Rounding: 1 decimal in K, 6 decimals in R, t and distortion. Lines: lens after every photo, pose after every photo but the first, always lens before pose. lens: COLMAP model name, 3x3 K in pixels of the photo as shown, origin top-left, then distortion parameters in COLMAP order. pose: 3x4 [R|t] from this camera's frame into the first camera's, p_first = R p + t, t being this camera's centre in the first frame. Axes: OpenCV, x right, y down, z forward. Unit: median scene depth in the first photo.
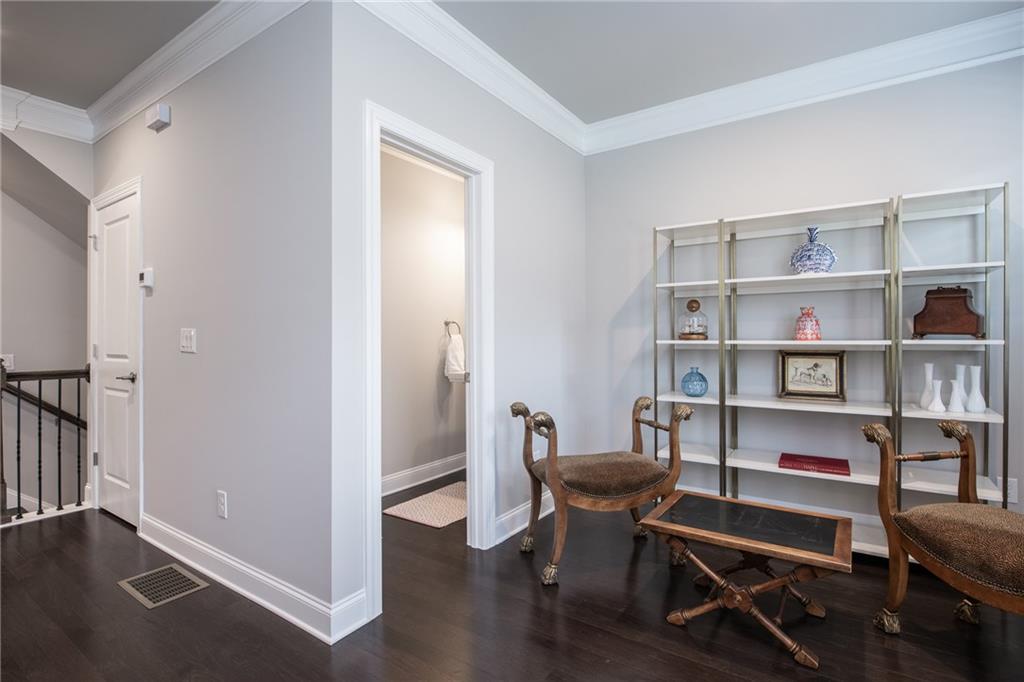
lens RADIAL K [[490.3, 0, 511.7], [0, 490.3, 334.9], [0, 0, 1]] dist [-0.014979, -0.000298]
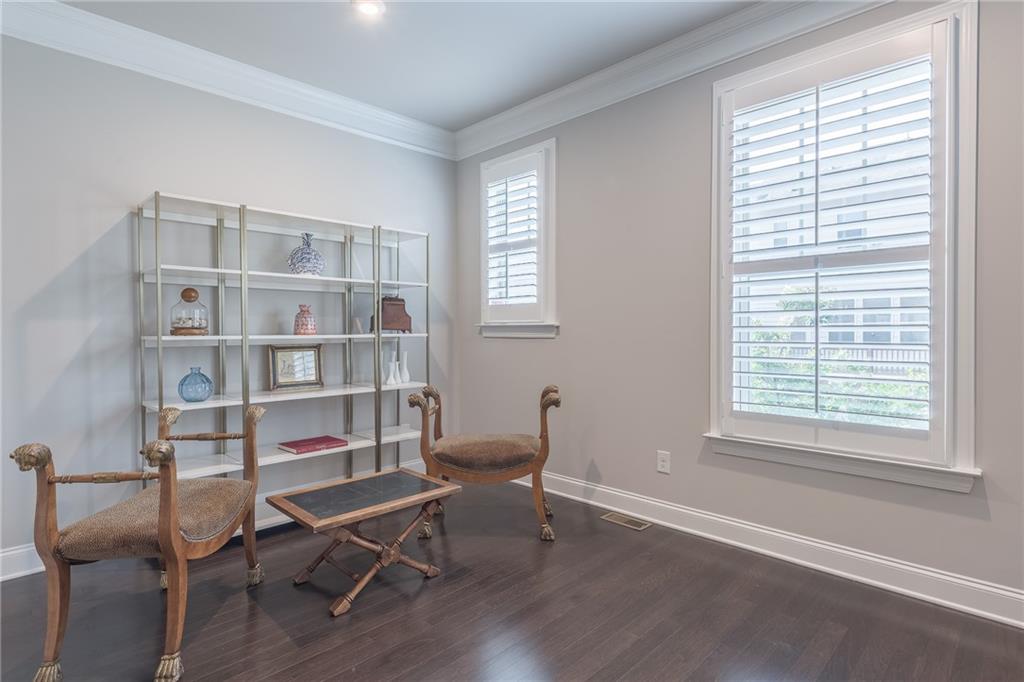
lens RADIAL K [[524.3, 0, 512.9], [0, 524.3, 339.5], [0, 0, 1]] dist [0.000832, -0.000962]
pose [[0.180475, -0.012949, 0.983494, -0.479347], [-0.000192, 0.999913, 0.013200, 0.005861], [-0.983580, -0.002571, 0.180457, 0.324090]]
